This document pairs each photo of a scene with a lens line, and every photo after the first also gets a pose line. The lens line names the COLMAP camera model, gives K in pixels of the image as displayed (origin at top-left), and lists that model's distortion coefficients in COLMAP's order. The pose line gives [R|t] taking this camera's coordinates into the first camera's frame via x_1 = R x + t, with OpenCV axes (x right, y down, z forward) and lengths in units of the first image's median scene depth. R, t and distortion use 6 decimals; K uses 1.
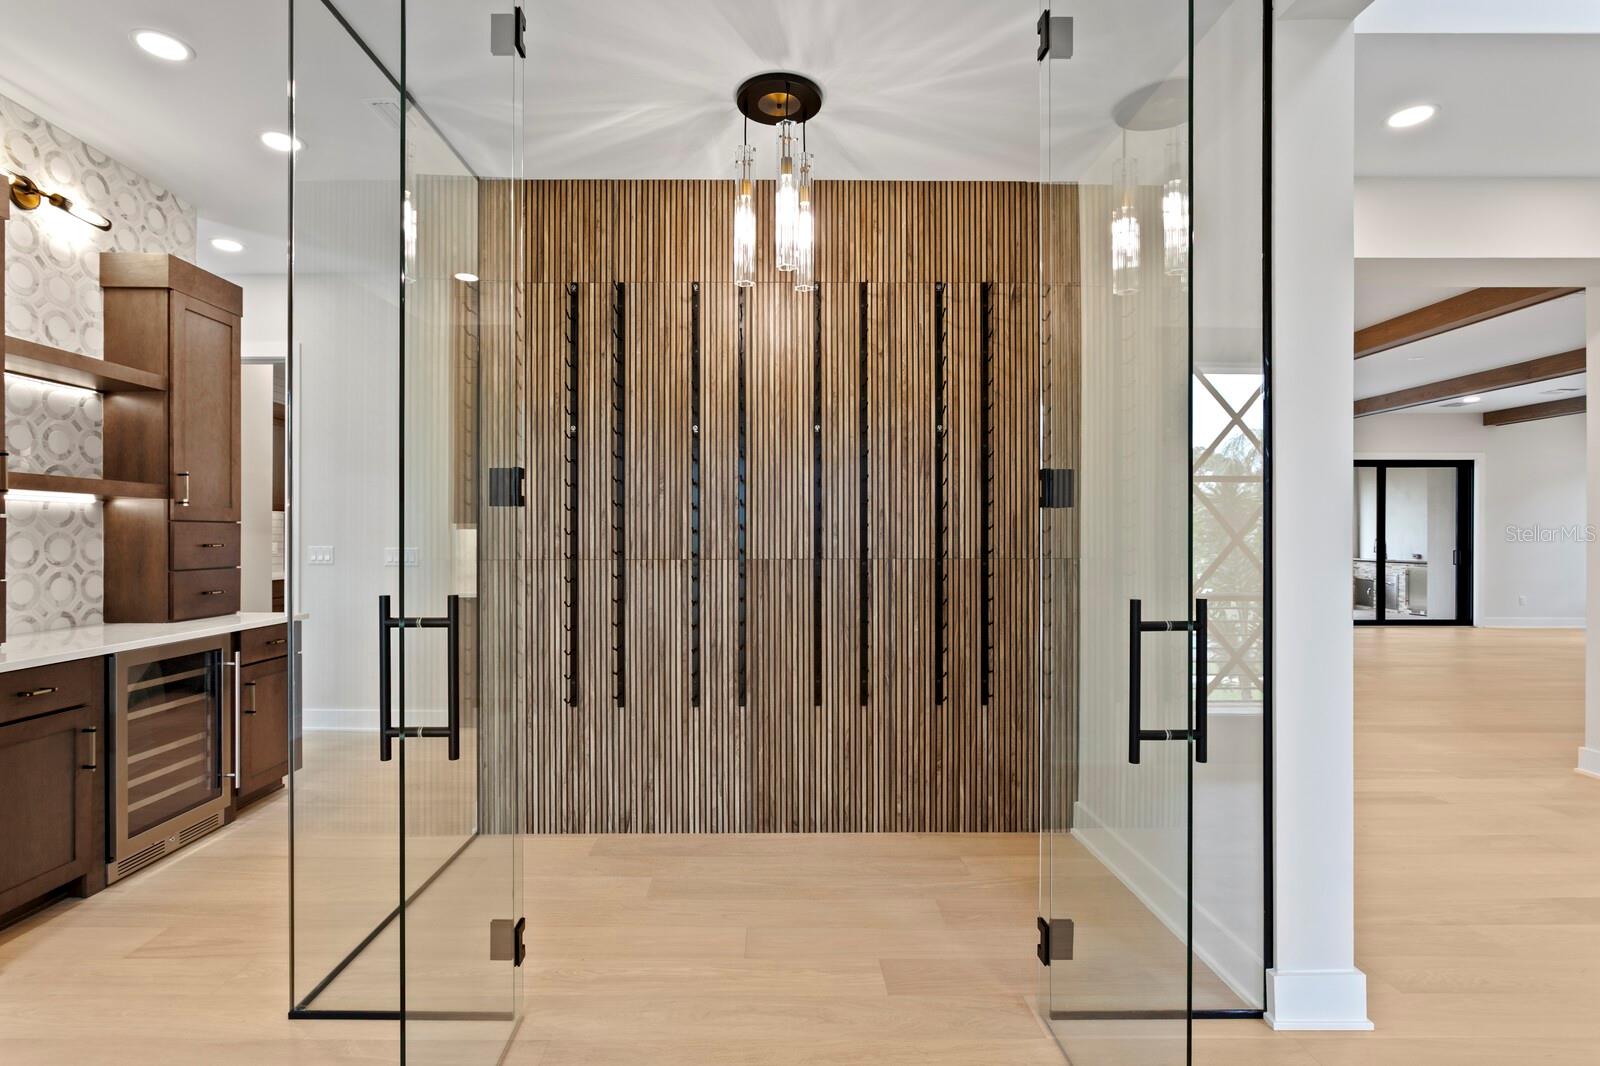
lens RADIAL K [[801.2, 0, 787.3], [0, 801.2, 537.1], [0, 0, 1]] dist [-0.005481, 0.000549]
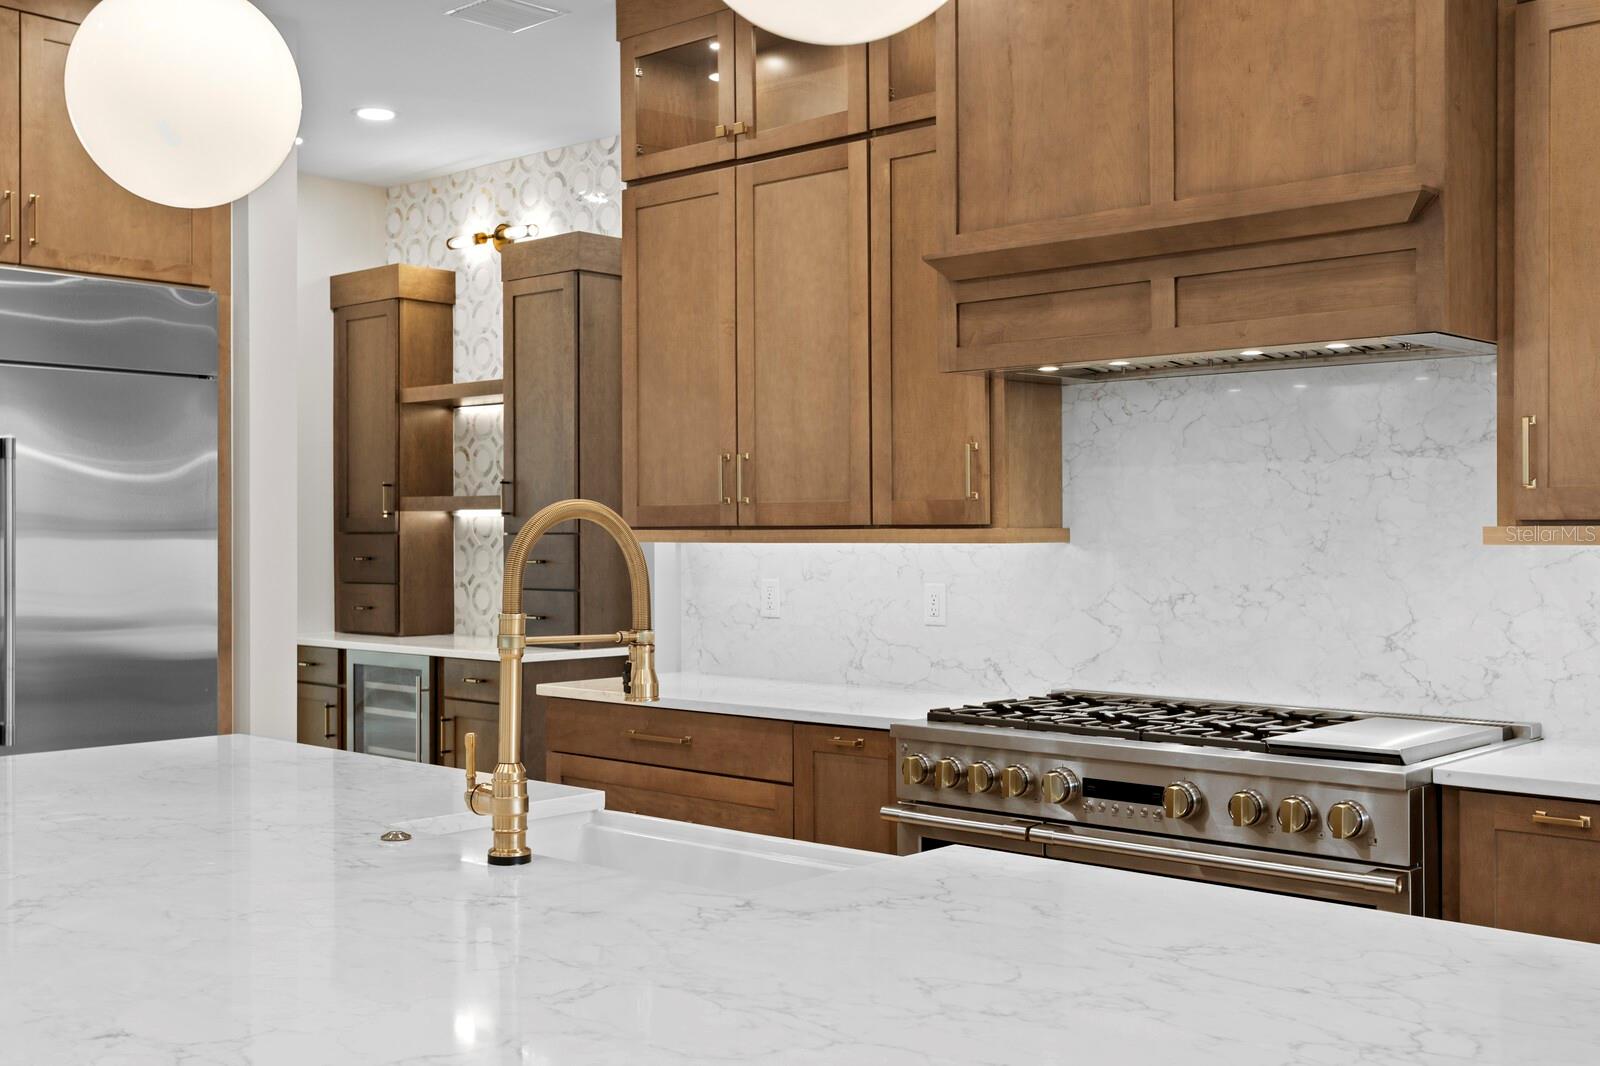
lens RADIAL K [[1709.2, 0, 771.7], [0, 1709.2, 533.9], [0, 0, 1]] dist [0.016464, 0.000000]
pose [[-0.693211, 0.004162, -0.720723, 0.445849], [0.005030, 0.999987, 0.000936, -0.020680], [0.720718, -0.002976, -0.693222, 2.622274]]
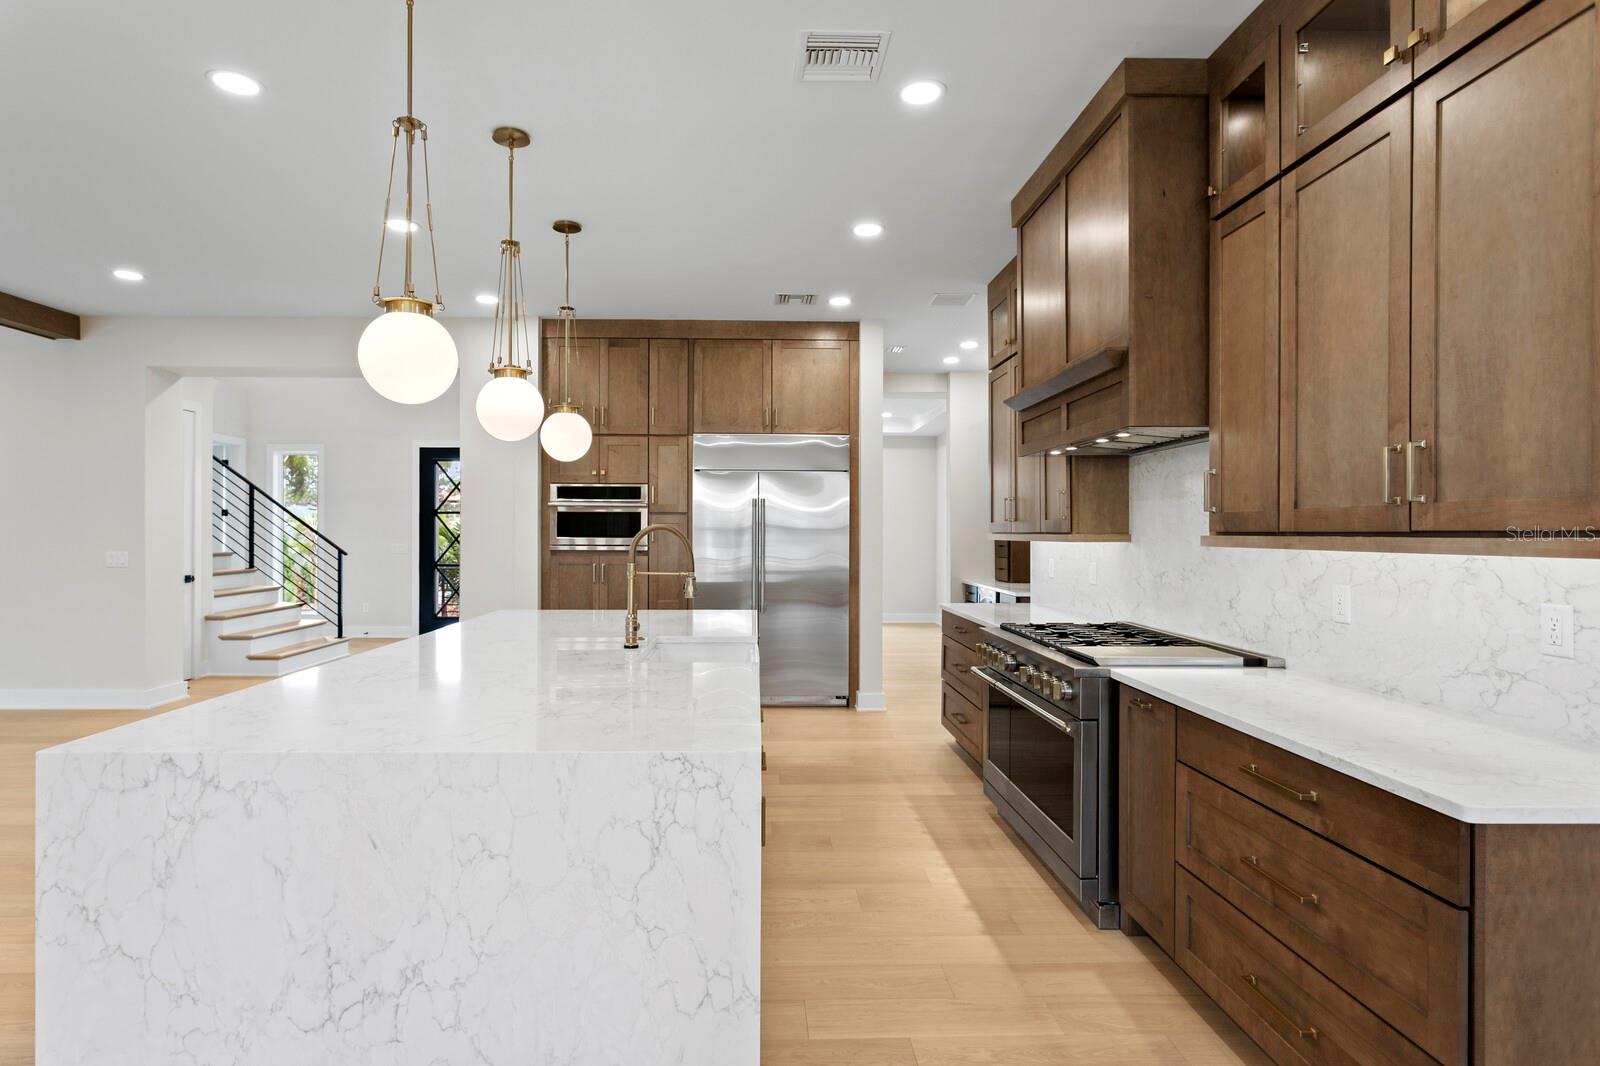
lens RADIAL K [[848.6, 0, 766.8], [0, 848.6, 533.4], [0, 0, 1]] dist [-0.002067, 0.001625]
pose [[-0.999988, 0.000019, 0.004853, -0.138626], [0.000017, 1.000000, -0.000545, -0.023520], [-0.004853, -0.000545, -0.999988, 3.067855]]
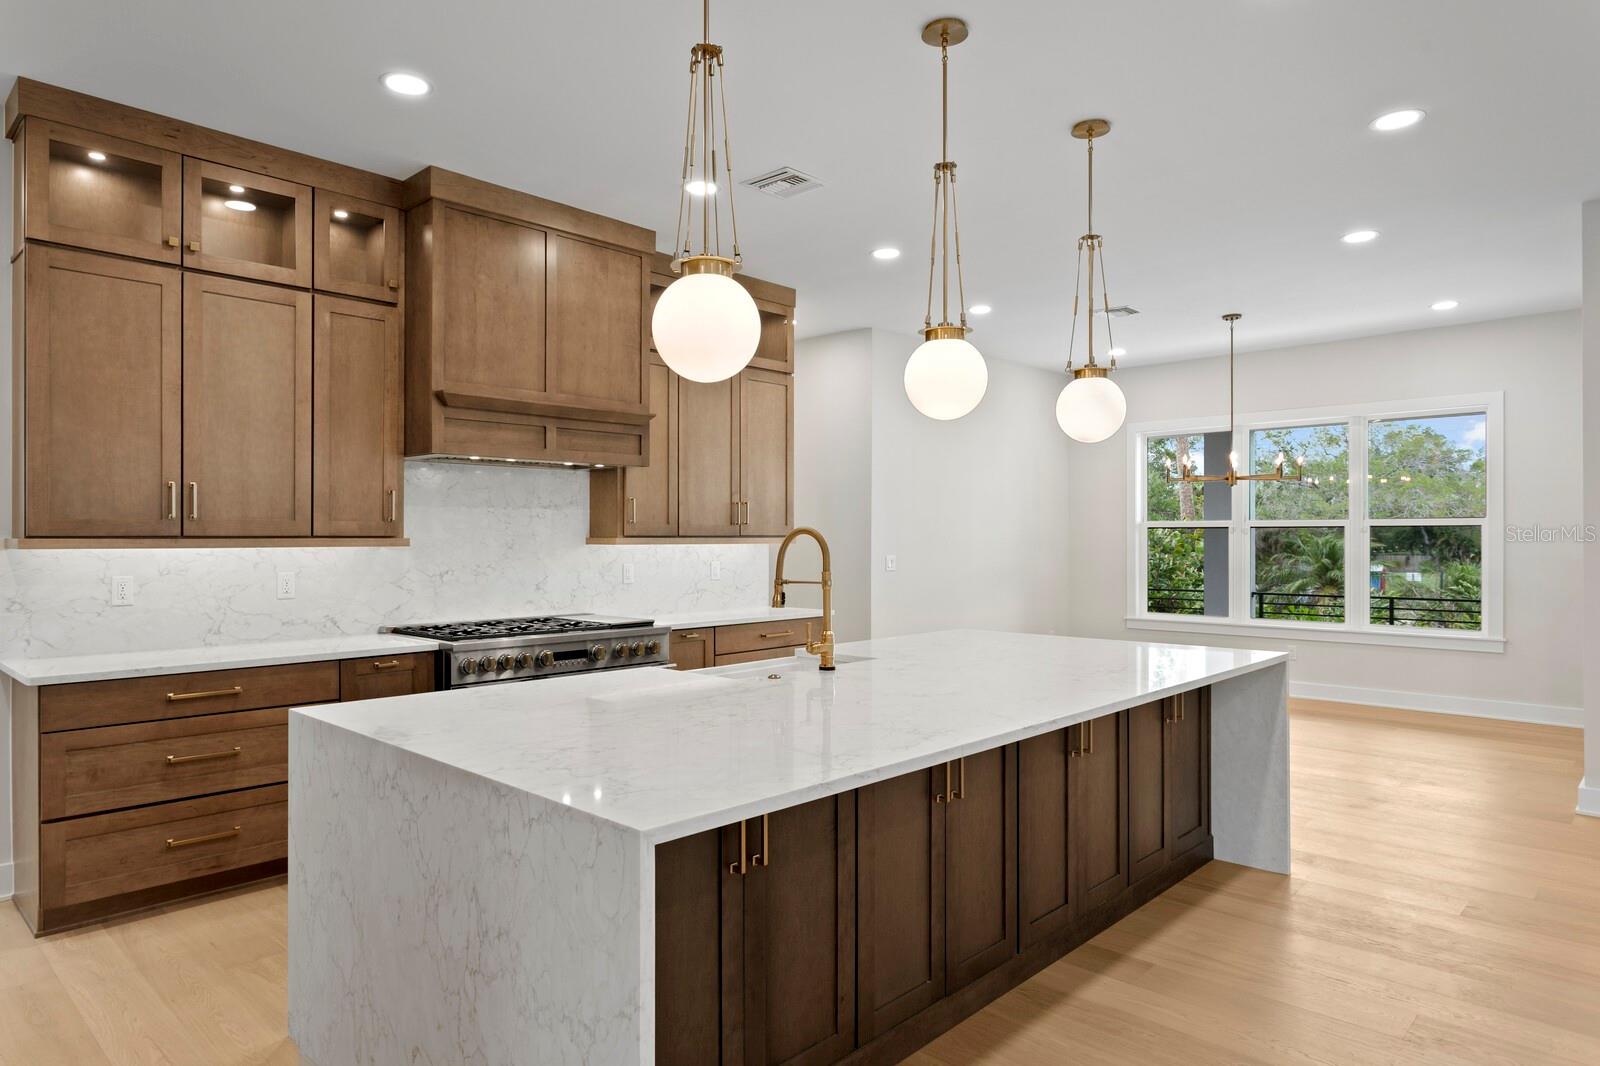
lens RADIAL K [[957.3, 0, 784.8], [0, 957.3, 533.0], [0, 0, 1]] dist [-0.008168, 0.002244]
pose [[0.707203, -0.003517, -0.707002, 0.681388], [0.002155, 0.999994, -0.002819, -0.024724], [0.707008, 0.000470, 0.707206, 1.355480]]
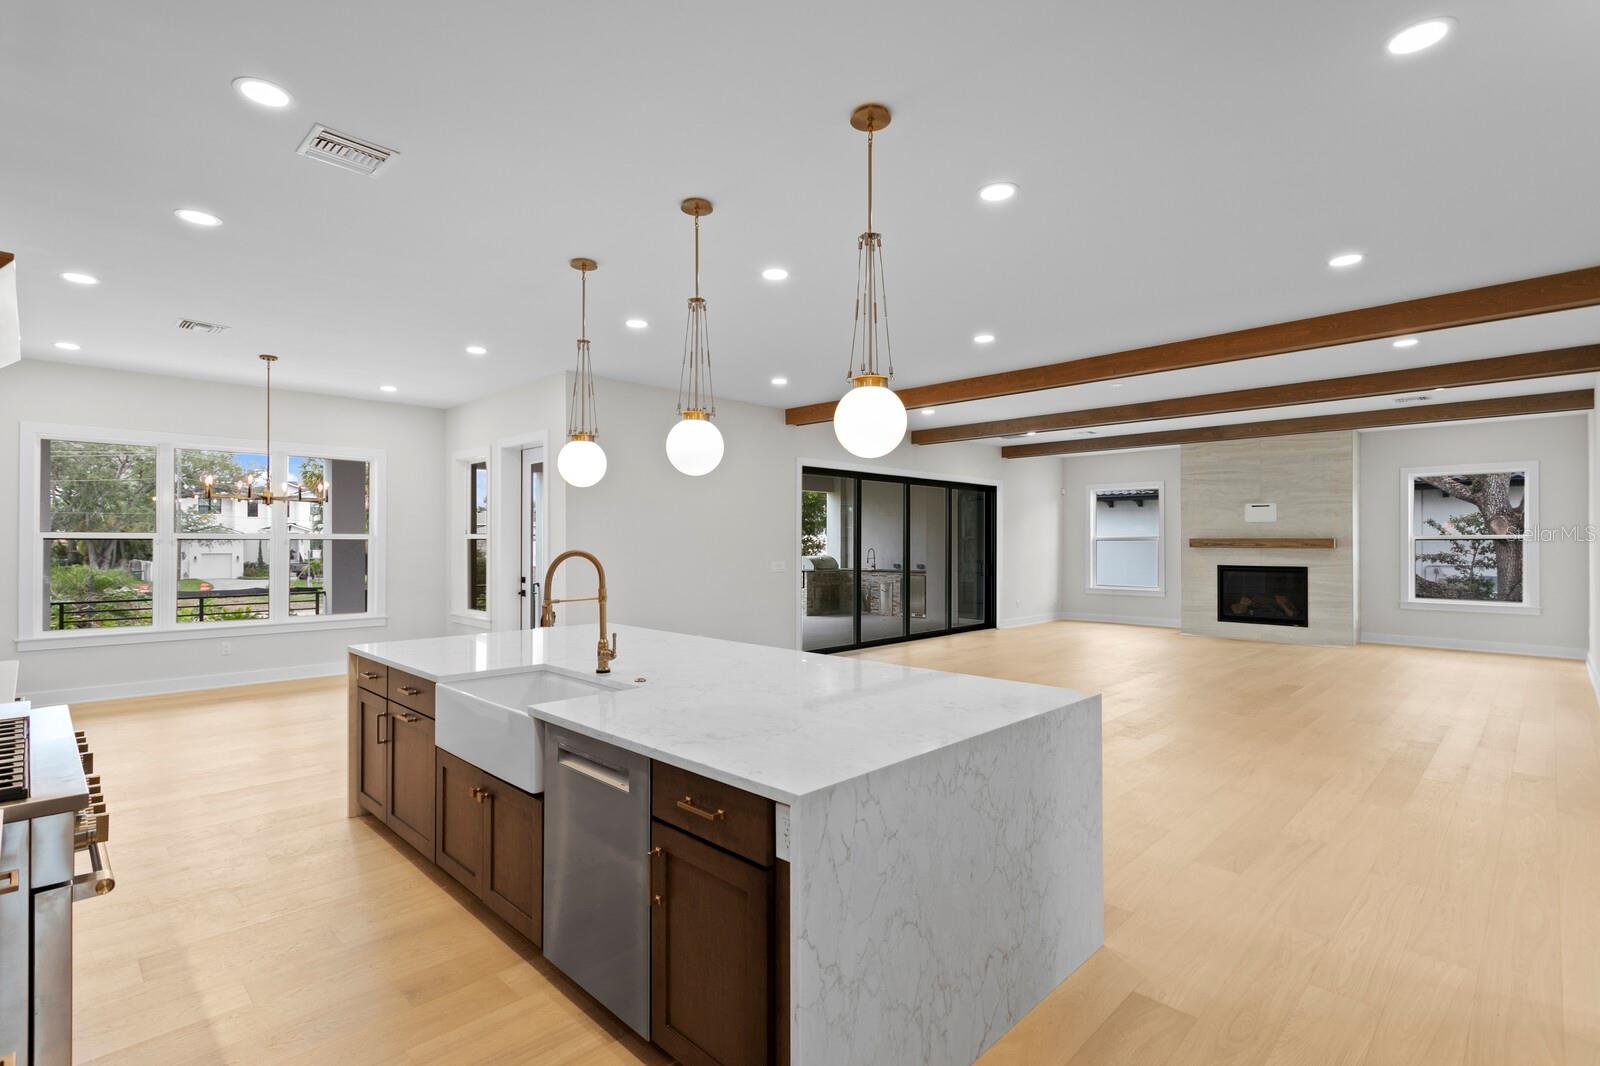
lens RADIAL K [[759.7, 0, 776.1], [0, 759.7, 543.5], [0, 0, 1]] dist [0.004113, -0.002899]
pose [[0.727460, 0.000974, 0.686149, -0.433771], [-0.003758, 0.999990, 0.002565, -0.045171], [-0.686140, -0.004445, 0.727456, 1.273765]]
